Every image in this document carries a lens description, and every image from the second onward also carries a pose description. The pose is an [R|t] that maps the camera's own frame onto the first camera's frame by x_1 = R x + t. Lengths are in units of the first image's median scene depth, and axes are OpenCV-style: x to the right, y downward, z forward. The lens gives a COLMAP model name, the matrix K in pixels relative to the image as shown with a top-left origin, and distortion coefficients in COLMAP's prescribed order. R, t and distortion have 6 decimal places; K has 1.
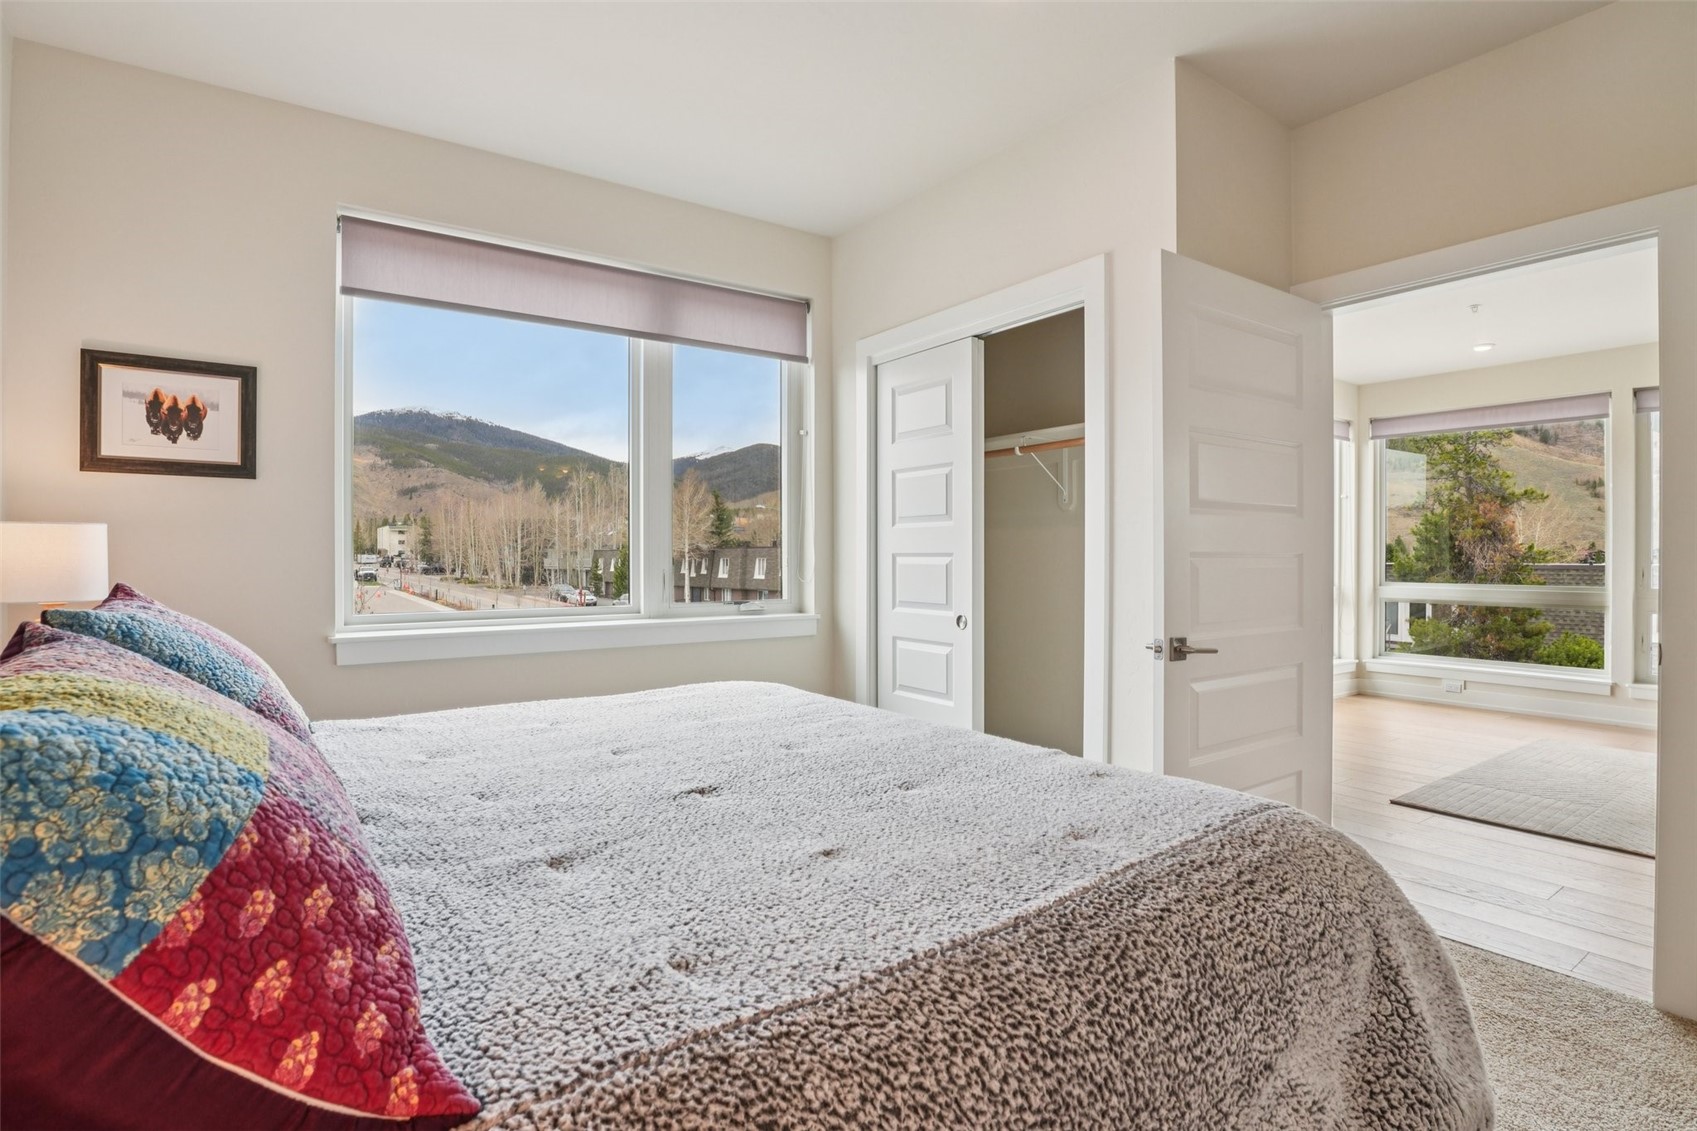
lens RADIAL K [[833.5, 0, 844.3], [0, 833.5, 562.1], [0, 0, 1]] dist [-0.041287, 0.009316]
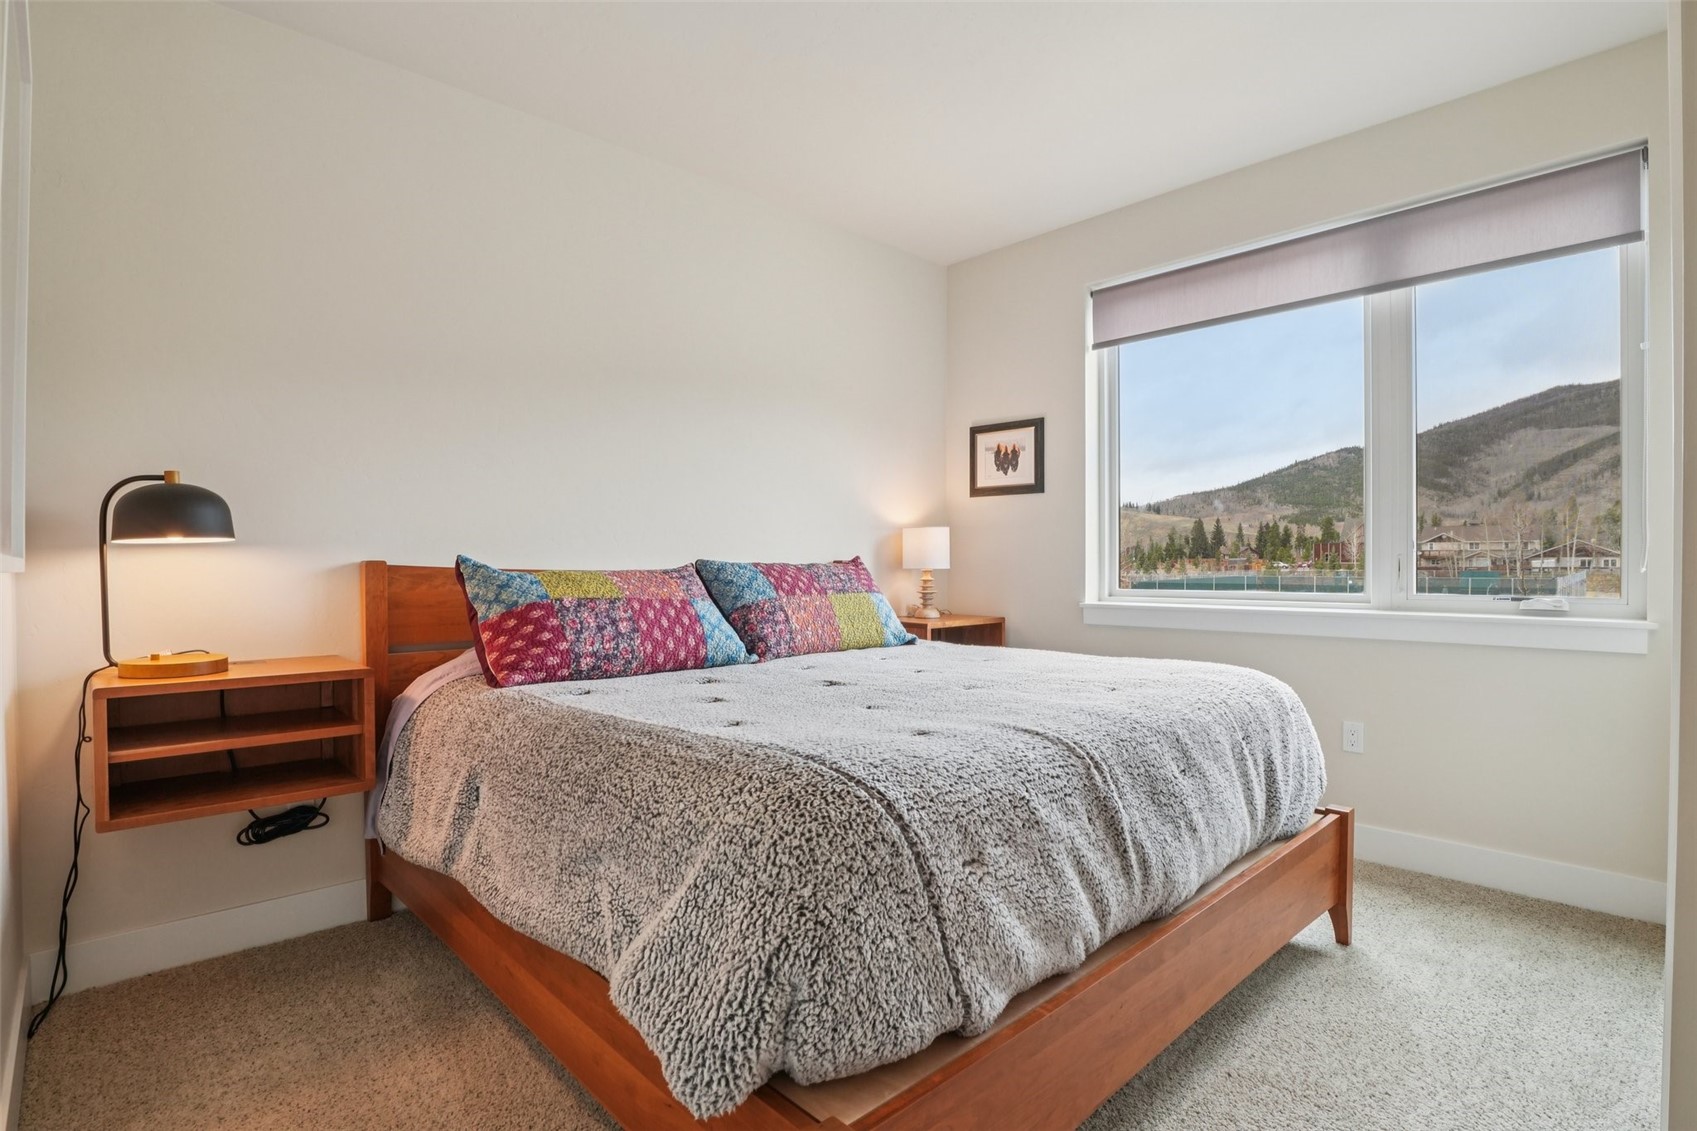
lens RADIAL K [[833.5, 0, 848.6], [0, 833.5, 568.3], [0, 0, 1]] dist [-0.041287, 0.009316]
pose [[0.151820, 0.007035, -0.988383, 0.731703], [-0.004567, 0.999969, 0.006416, 0.028305], [0.988398, 0.003540, 0.151848, 0.427090]]
